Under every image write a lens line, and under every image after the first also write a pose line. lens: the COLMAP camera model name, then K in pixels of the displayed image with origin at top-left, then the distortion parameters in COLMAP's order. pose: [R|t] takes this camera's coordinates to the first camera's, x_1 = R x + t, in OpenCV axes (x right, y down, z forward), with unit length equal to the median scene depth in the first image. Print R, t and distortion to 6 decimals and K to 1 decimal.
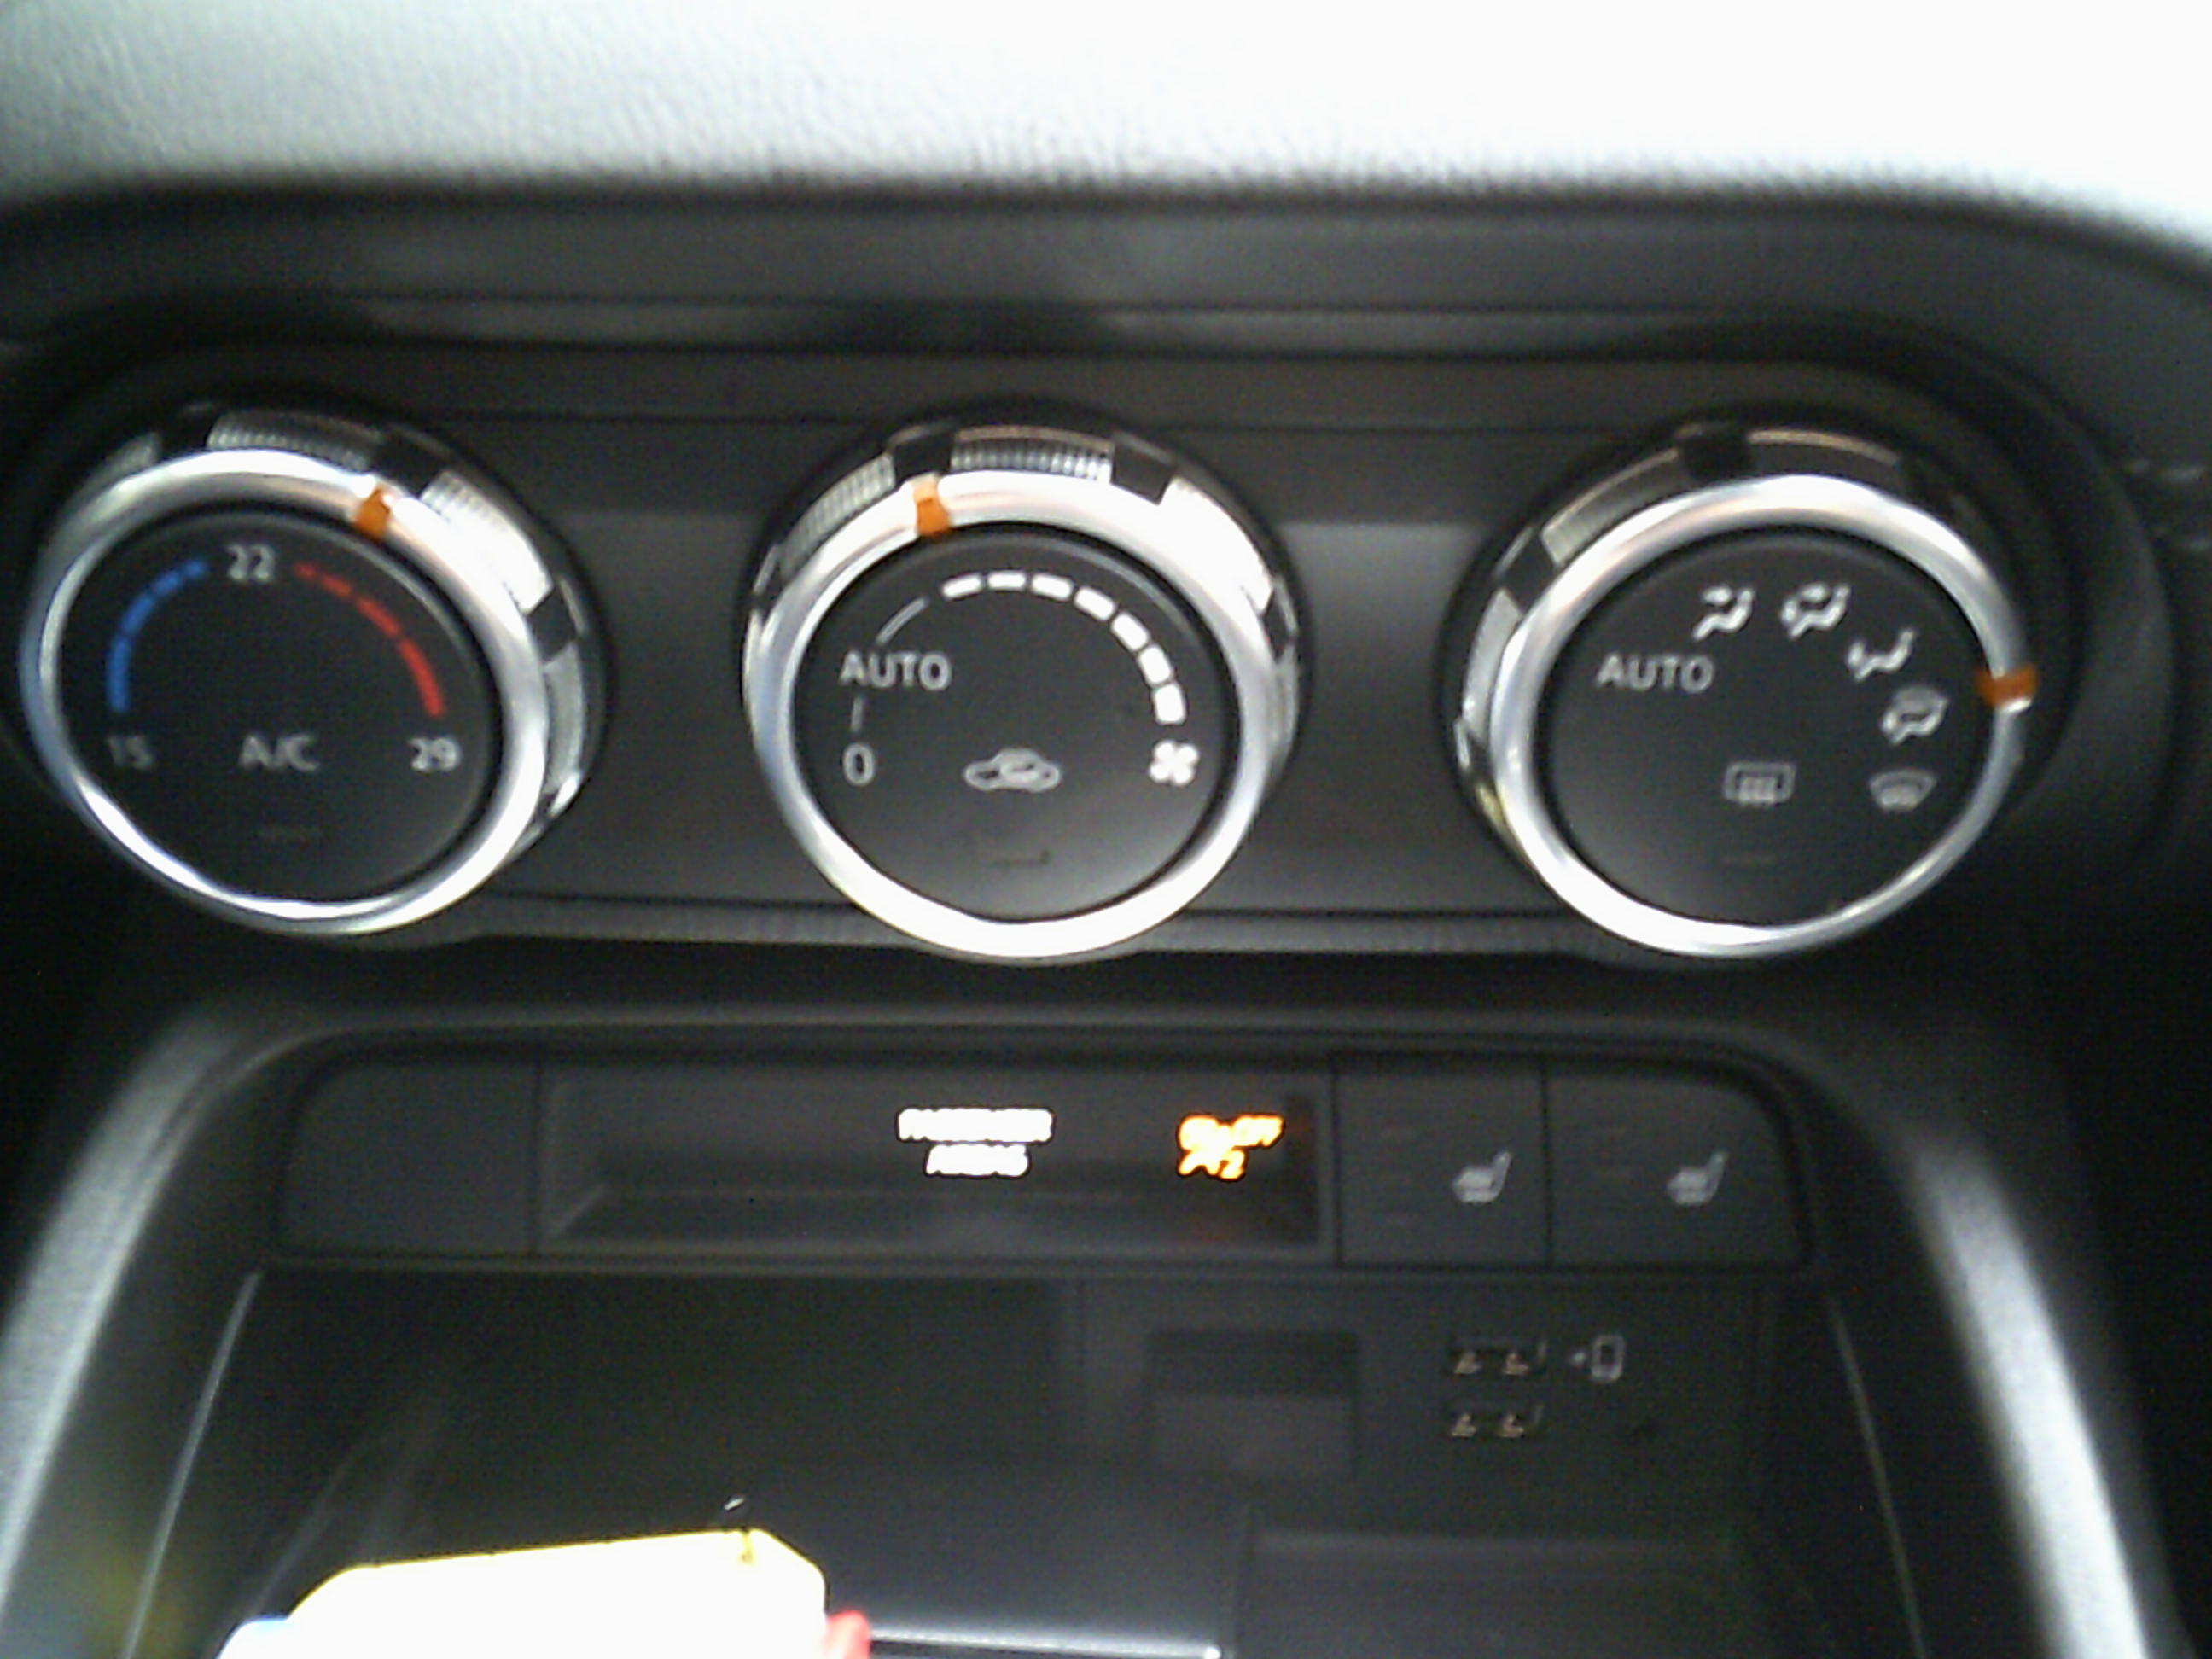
lens RADIAL K [[2433.9, 0, 1106.0], [0, 2433.9, 829.5], [0, 0, 1]] dist [0.036373, -0.016612]
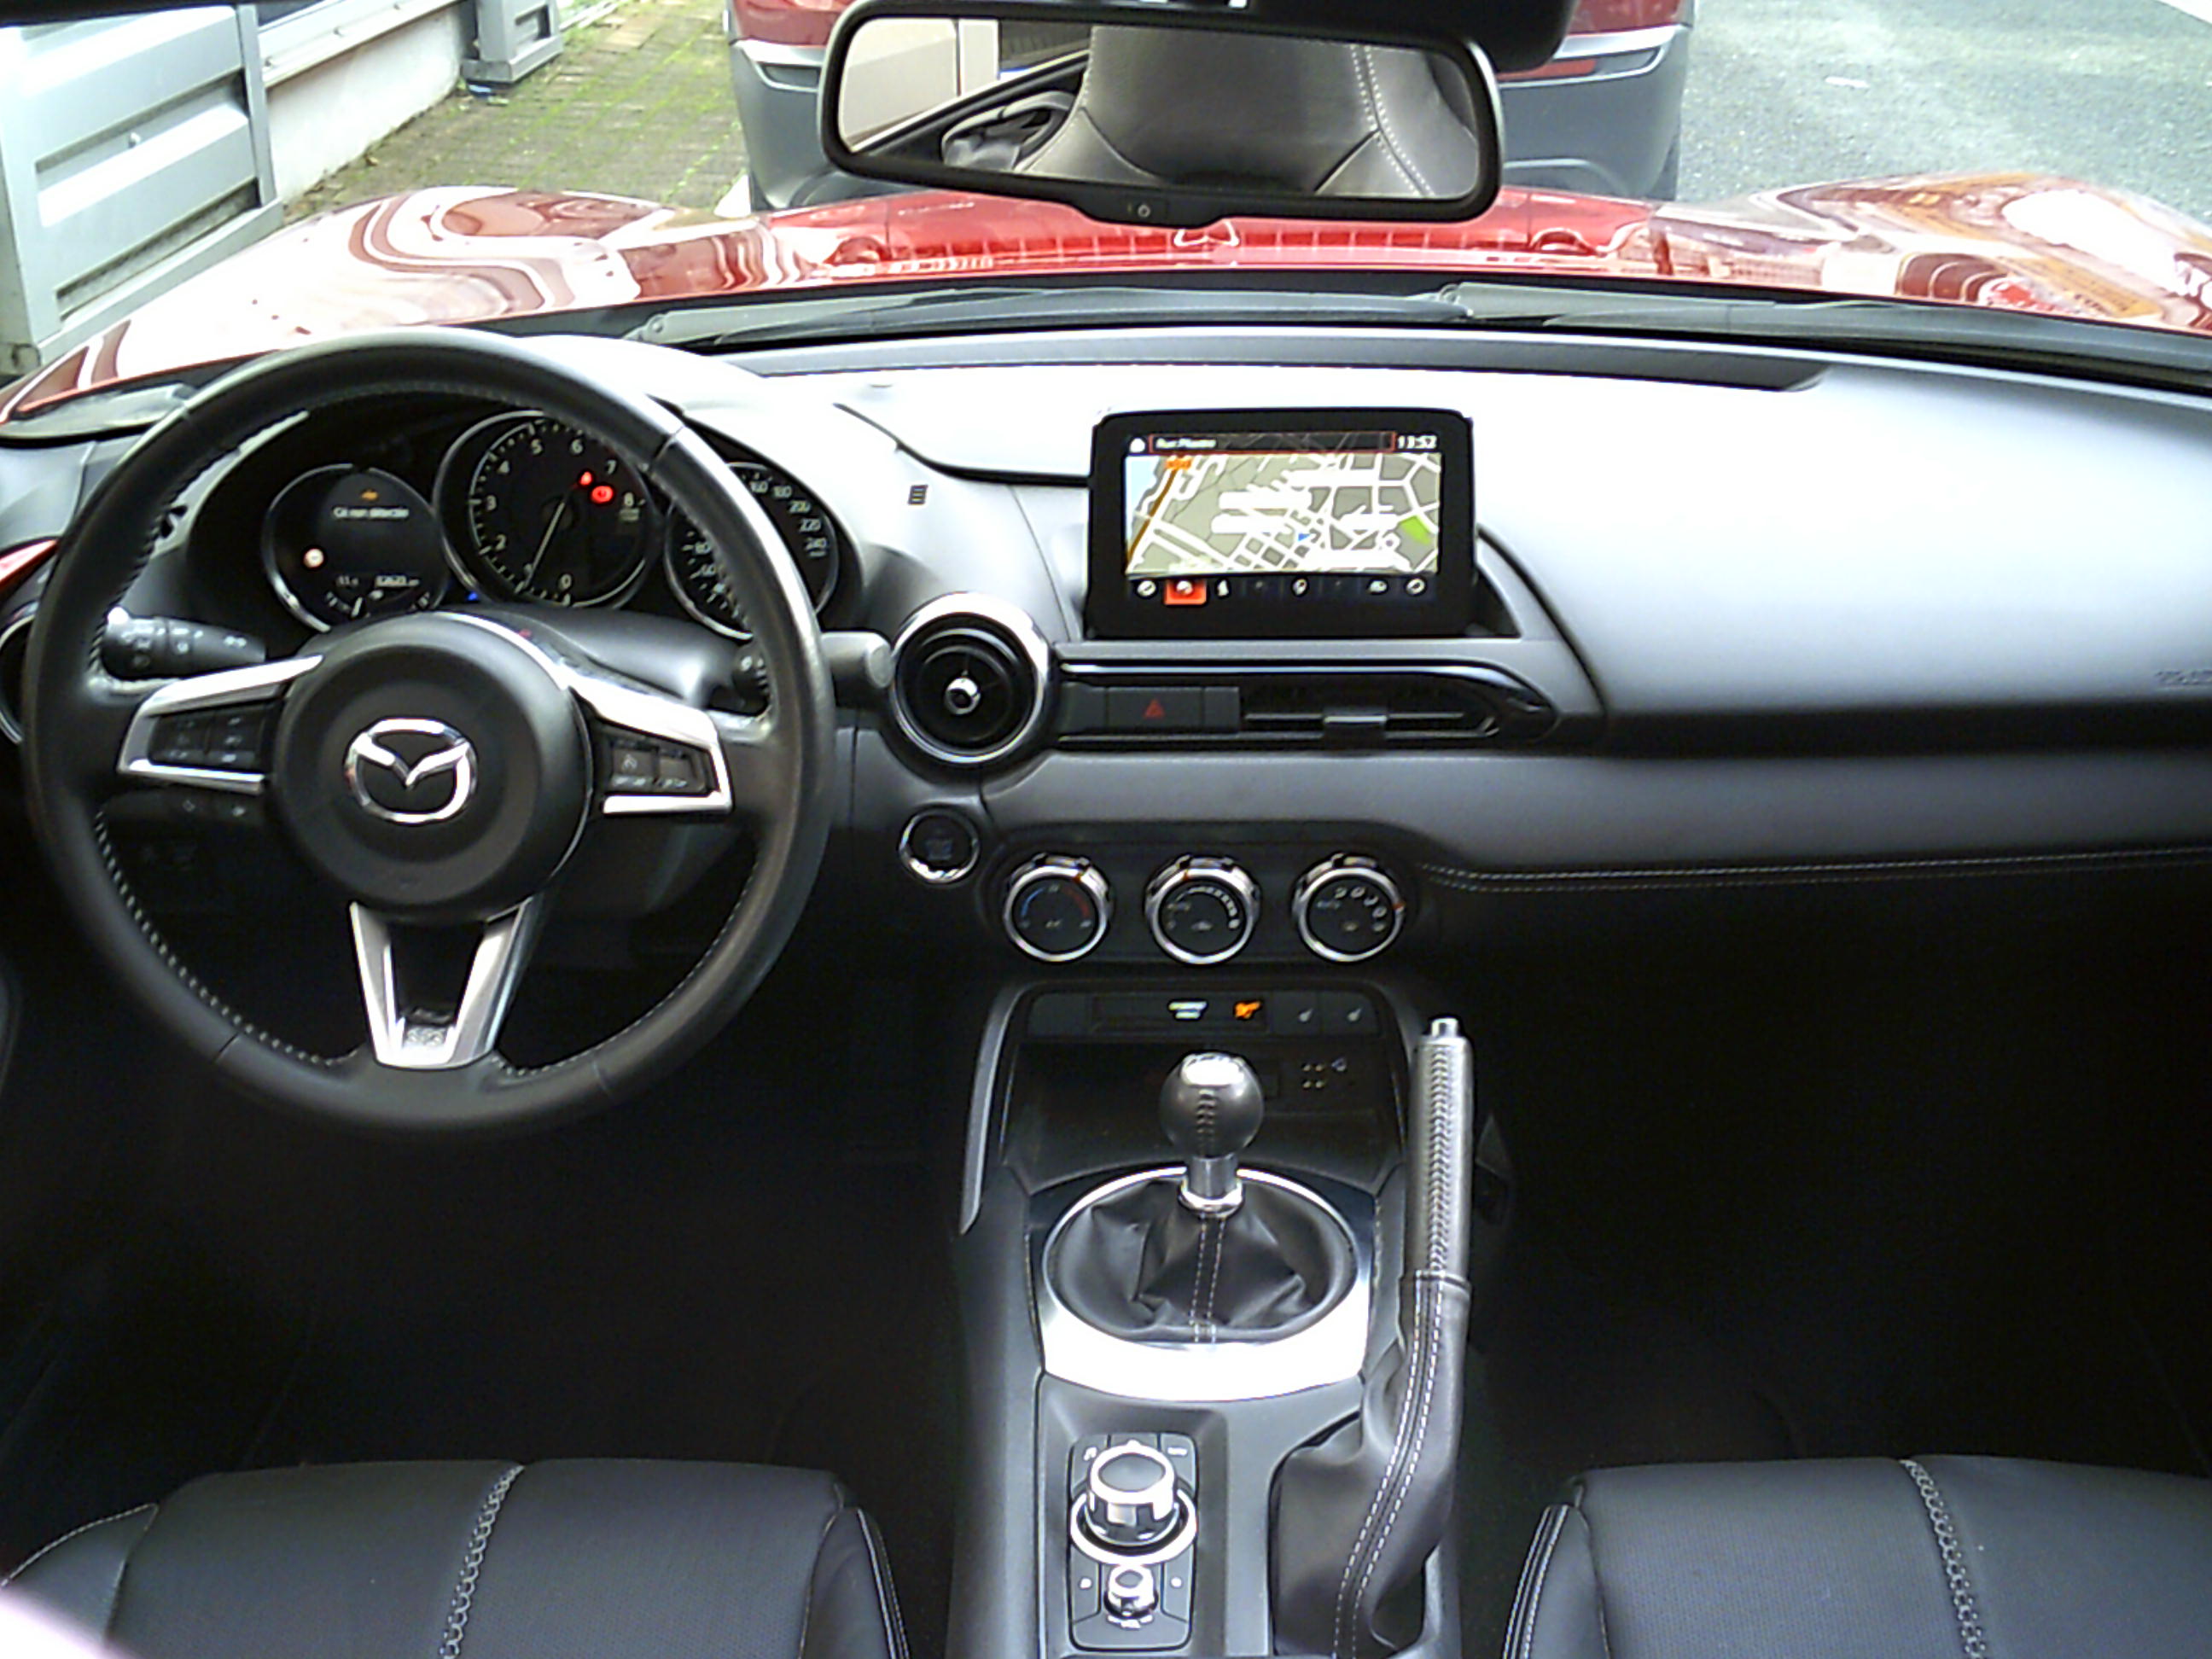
lens RADIAL K [[2433.9, 0, 1106.0], [0, 2433.9, 829.5], [0, 0, 1]] dist [0.036373, -0.016612]
pose [[0.999825, -0.016781, -0.008269, -0.190126], [0.016484, 0.999263, -0.034677, -0.051300], [0.008844, 0.034535, 0.999364, -4.001021]]
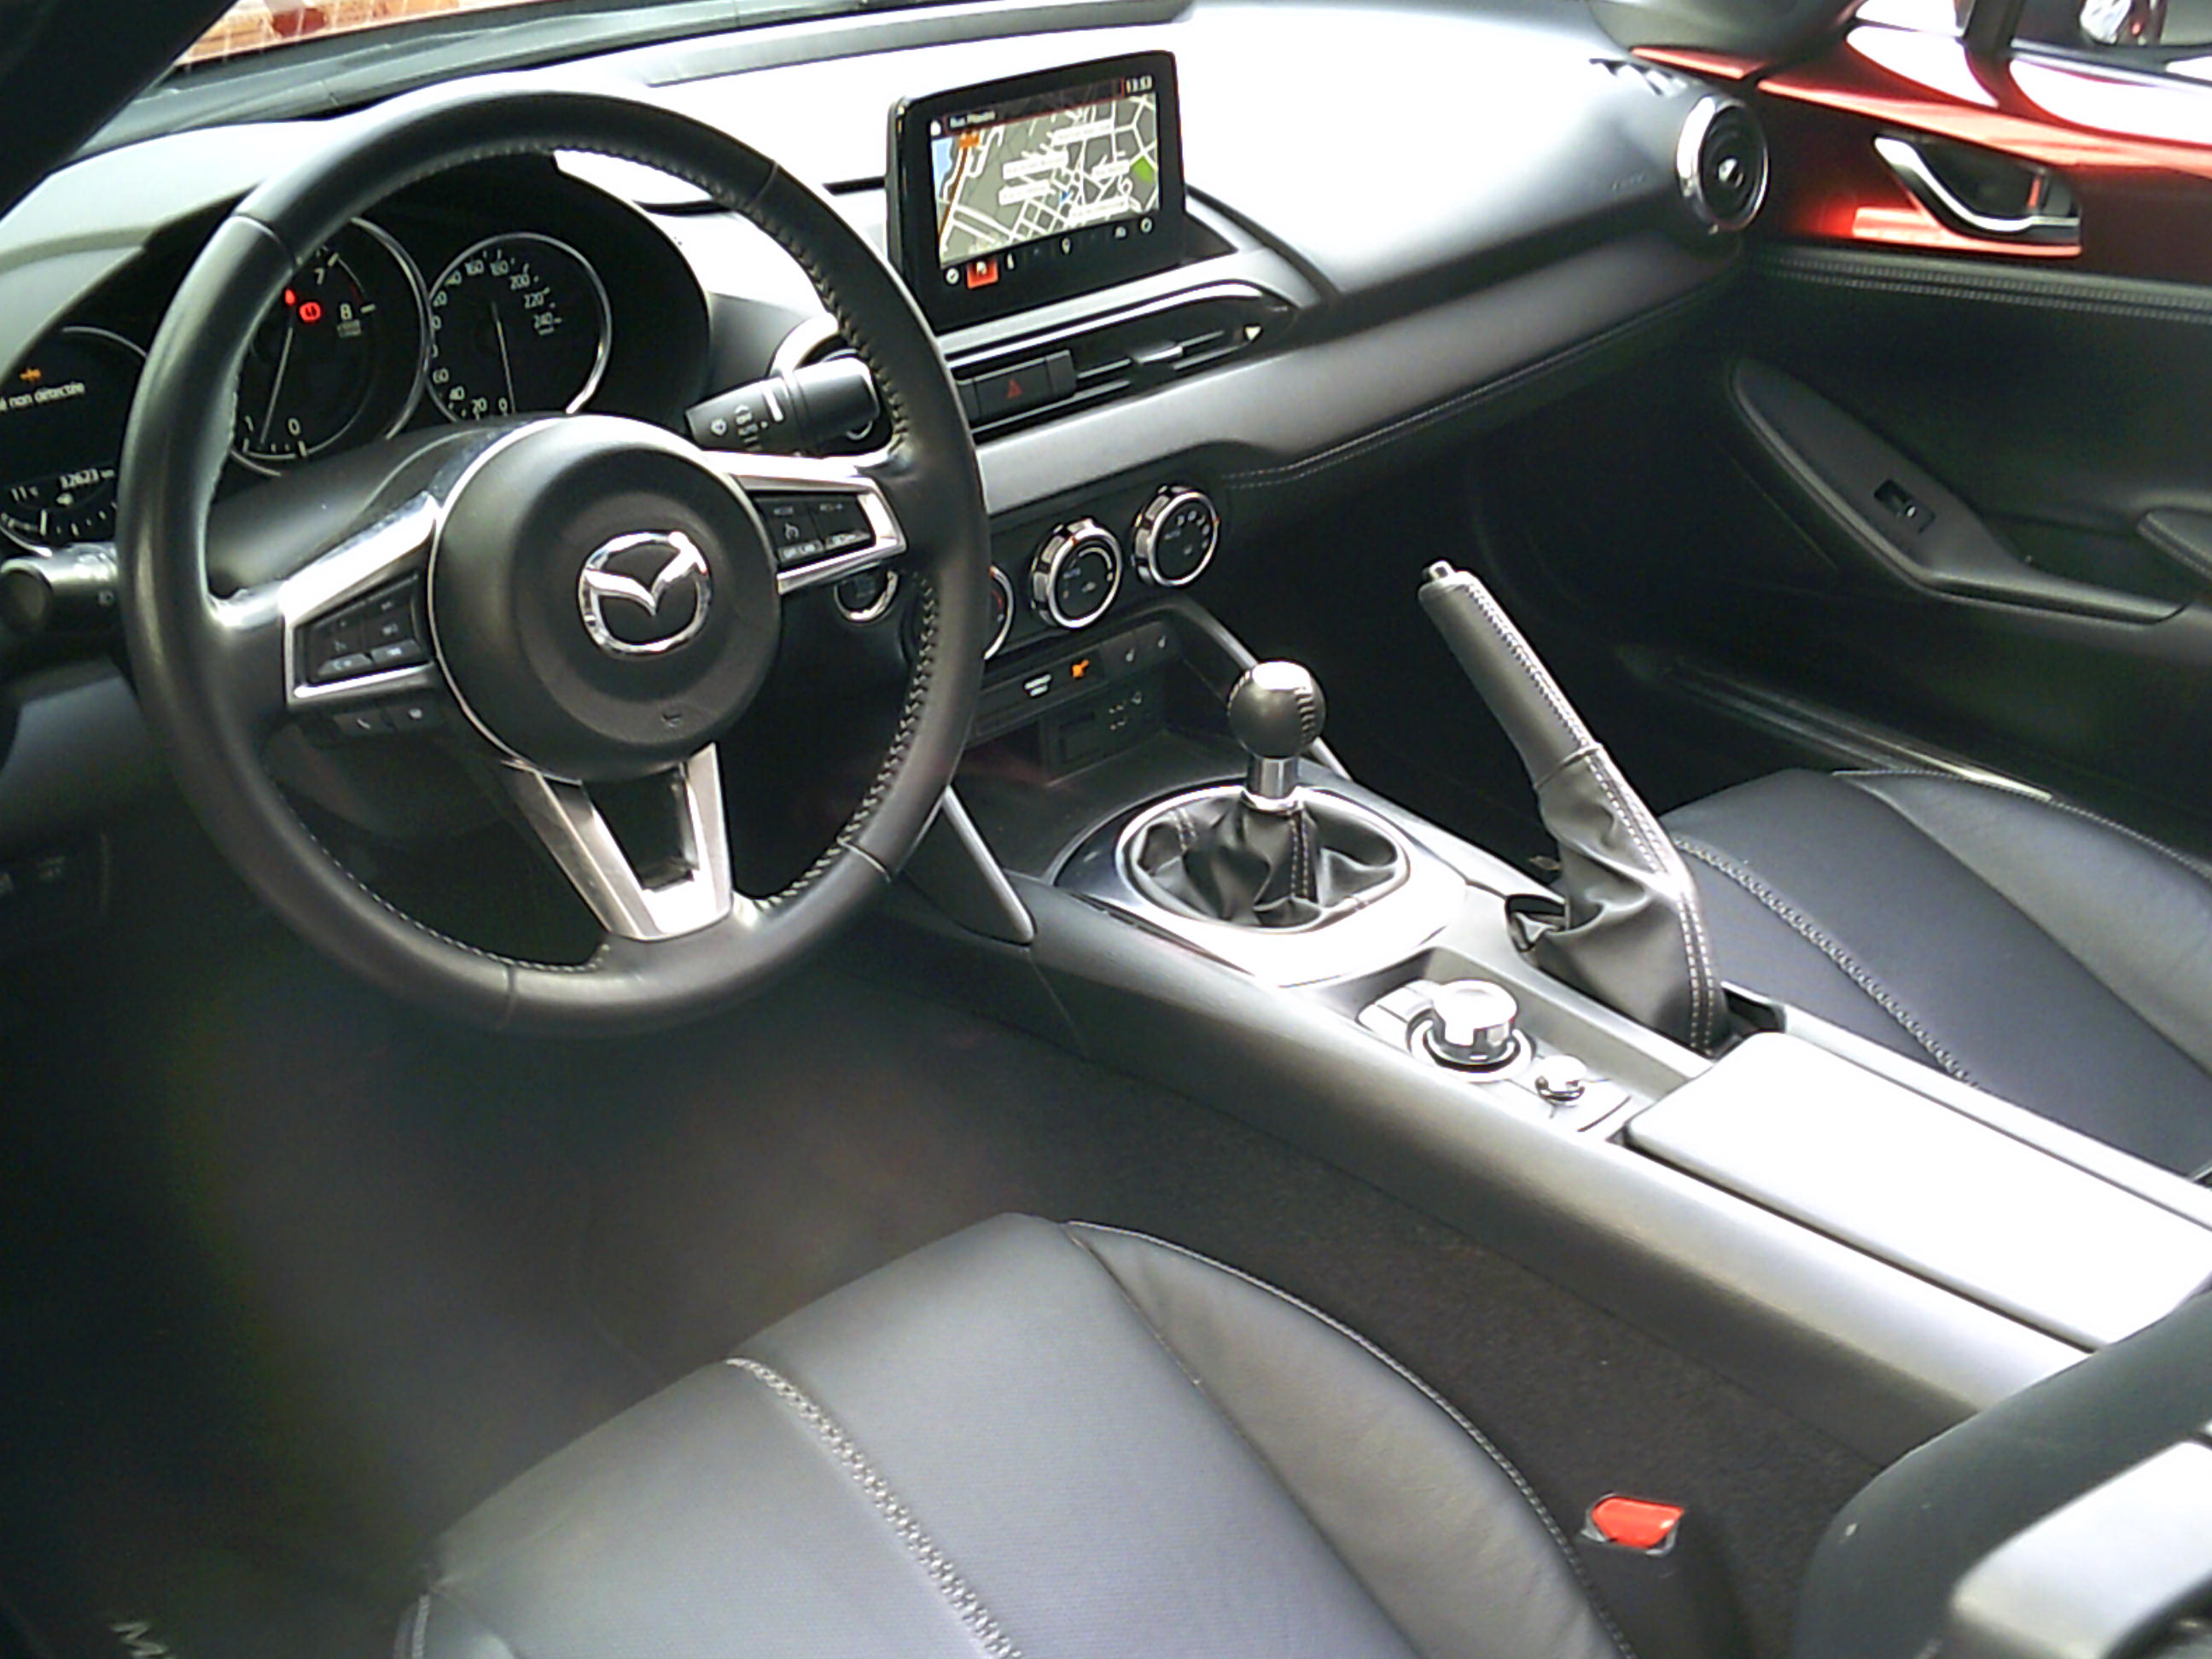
lens RADIAL K [[2449.6, 0, 1094.7], [0, 2449.6, 883.4], [0, 0, 1]] dist [0.022020, 0.010108]
pose [[0.705220, -0.357993, 0.611968, -3.456365], [0.317114, 0.931275, 0.179348, -0.368534], [-0.634116, 0.067584, 0.770279, -2.994665]]
